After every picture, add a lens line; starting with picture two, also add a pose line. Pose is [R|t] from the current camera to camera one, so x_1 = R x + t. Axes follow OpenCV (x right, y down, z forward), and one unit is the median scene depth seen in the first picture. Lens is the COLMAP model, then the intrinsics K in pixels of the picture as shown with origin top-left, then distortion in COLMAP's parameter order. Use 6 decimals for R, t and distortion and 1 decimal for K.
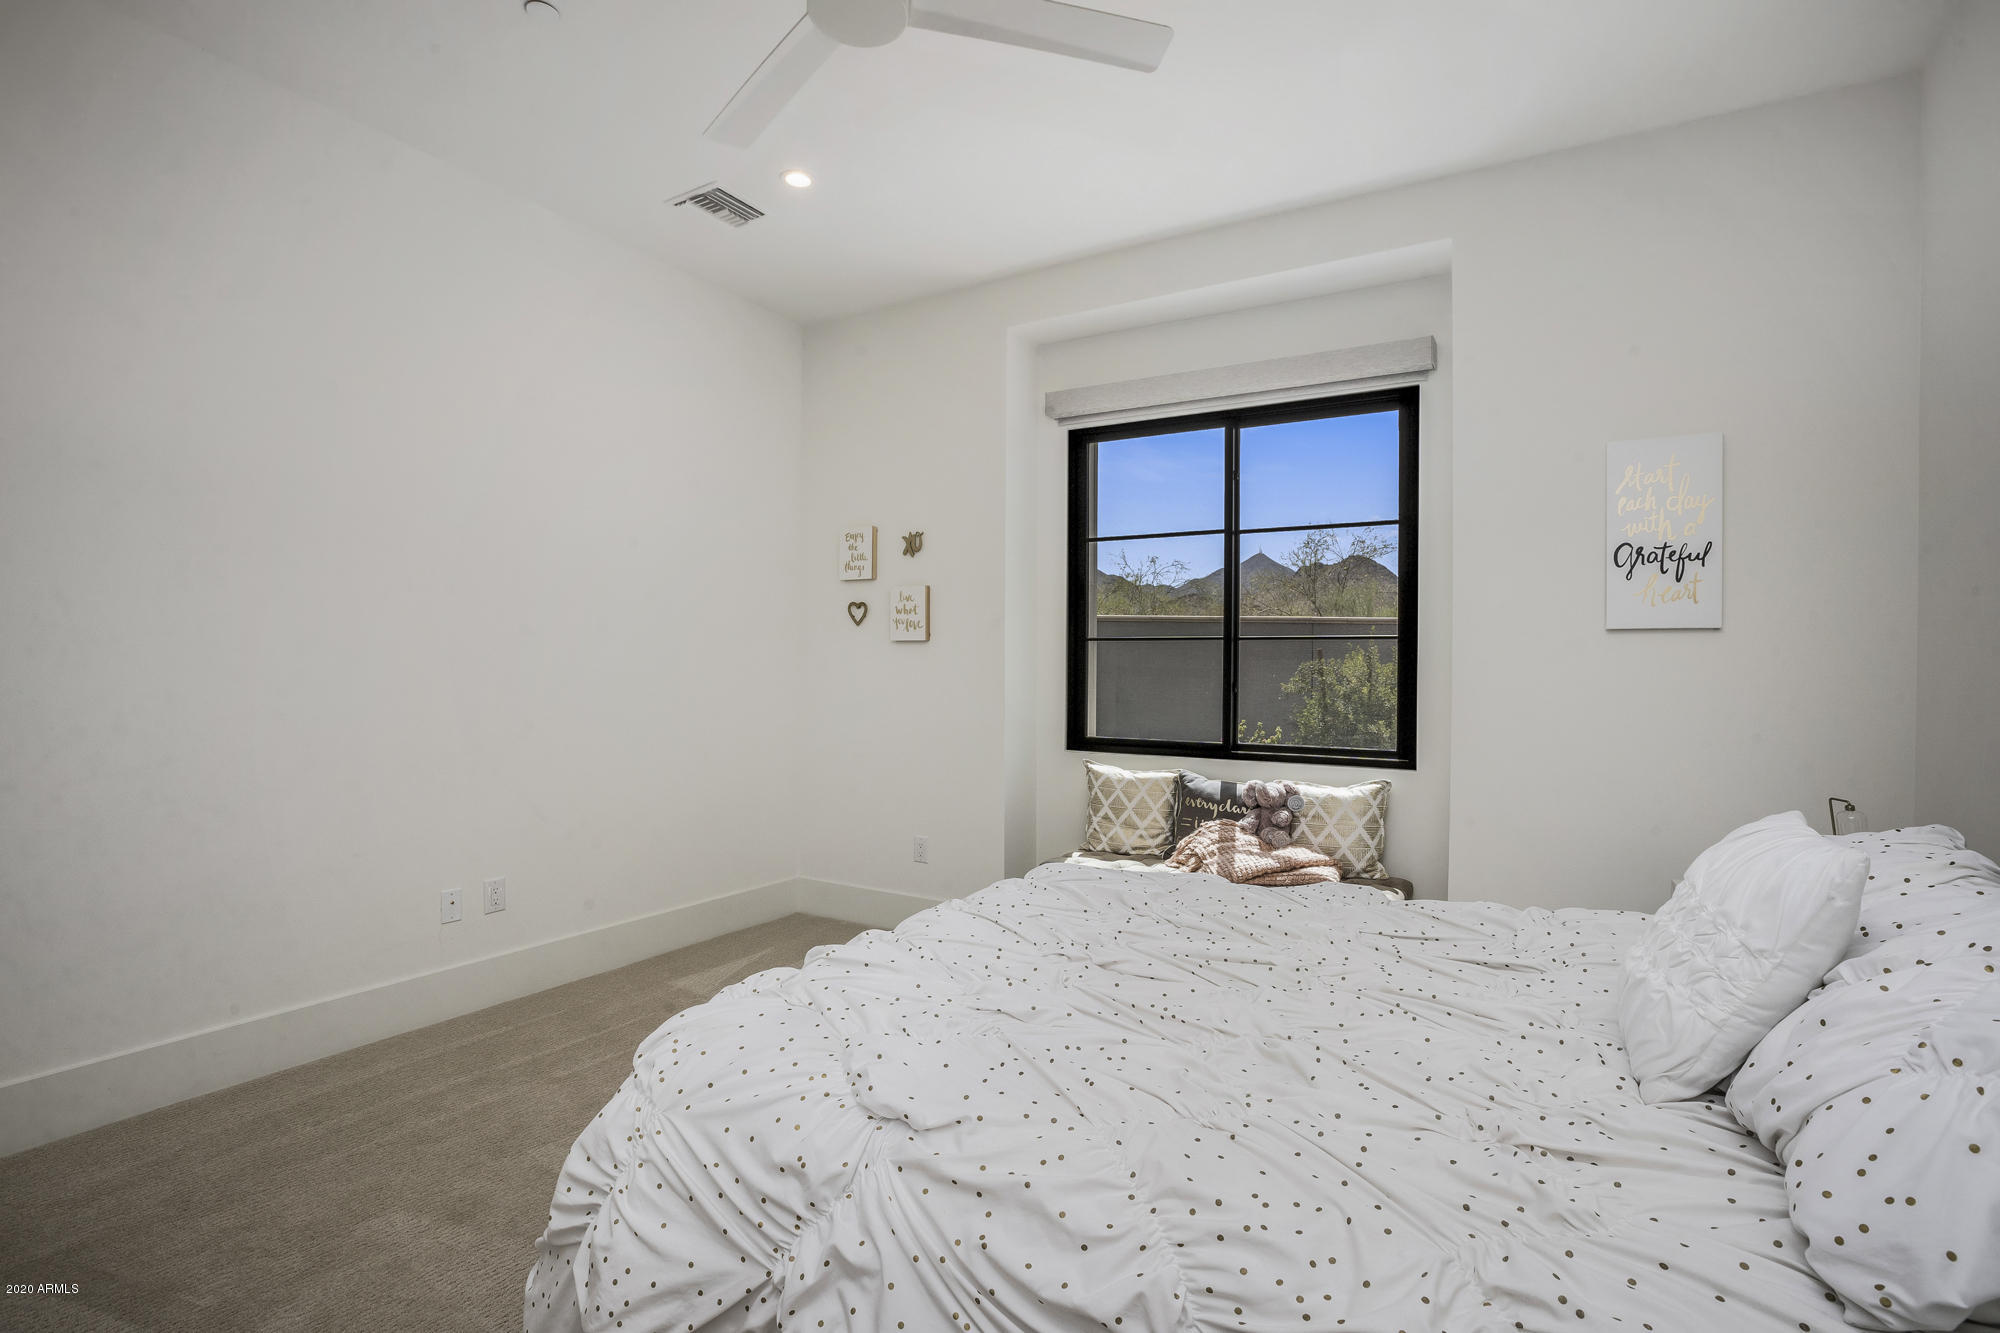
lens RADIAL K [[962.2, 0, 996.6], [0, 962.2, 676.6], [0, 0, 1]] dist [-0.030039, -0.000091]
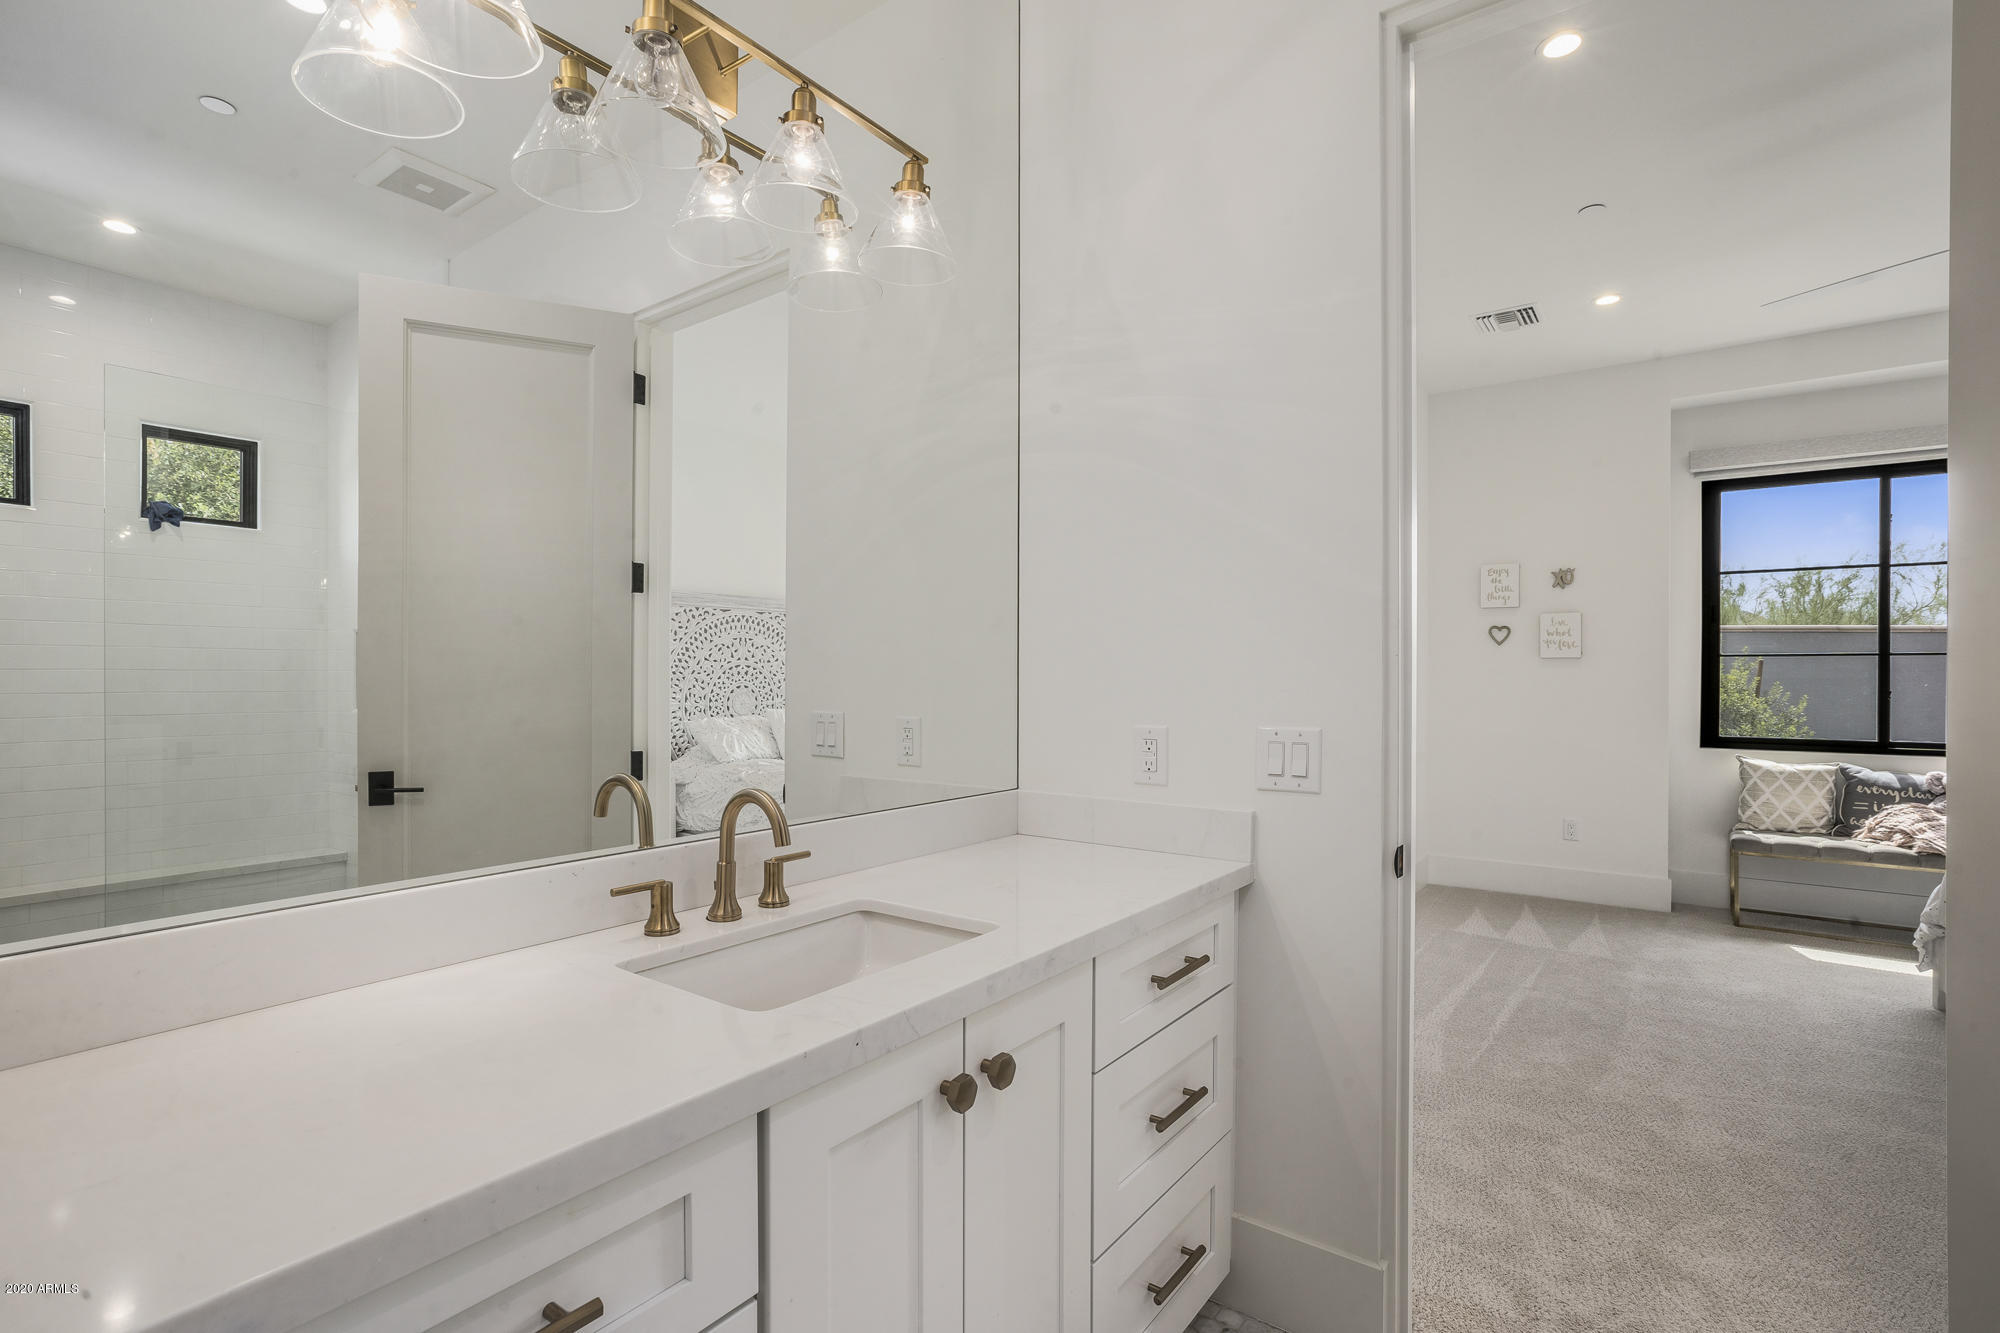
lens RADIAL K [[922.2, 0, 1014.1], [0, 922.2, 678.2], [0, 0, 1]] dist [0.000326, 0.003490]
pose [[0.996009, -0.004277, -0.089155, -0.712281], [0.003117, 0.999909, -0.013146, 0.002519], [0.089203, 0.012815, 0.995931, -0.239191]]
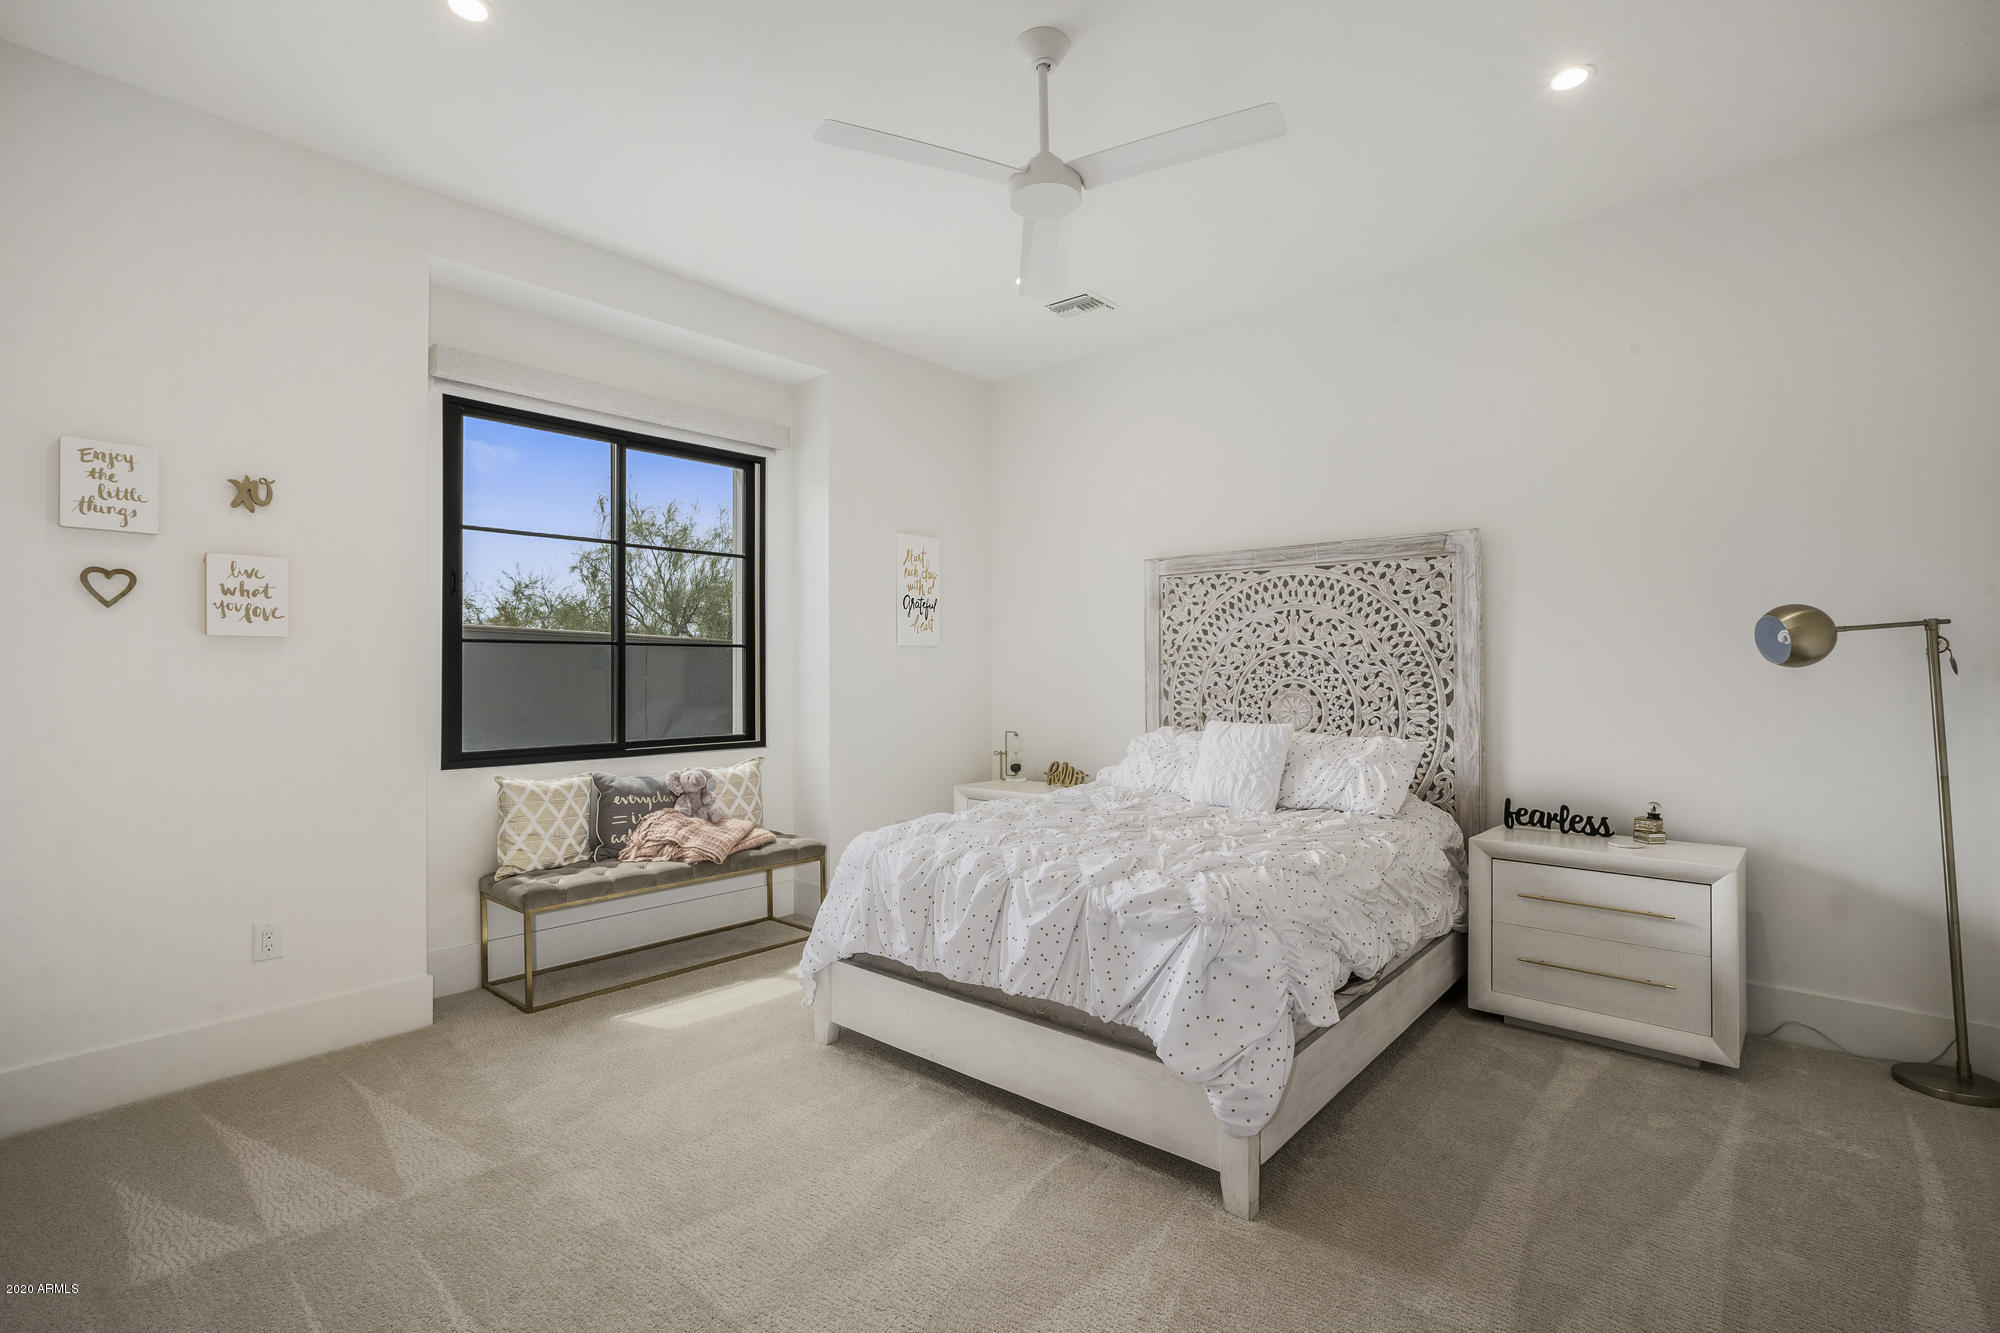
lens RADIAL K [[922.2, 0, 1006.8], [0, 922.2, 669.5], [0, 0, 1]] dist [0.000326, 0.003490]
pose [[0.194474, -0.007299, 0.980880, -0.656401], [0.013867, 0.999893, 0.004691, -0.009745], [-0.980810, 0.012689, 0.194555, 0.369125]]
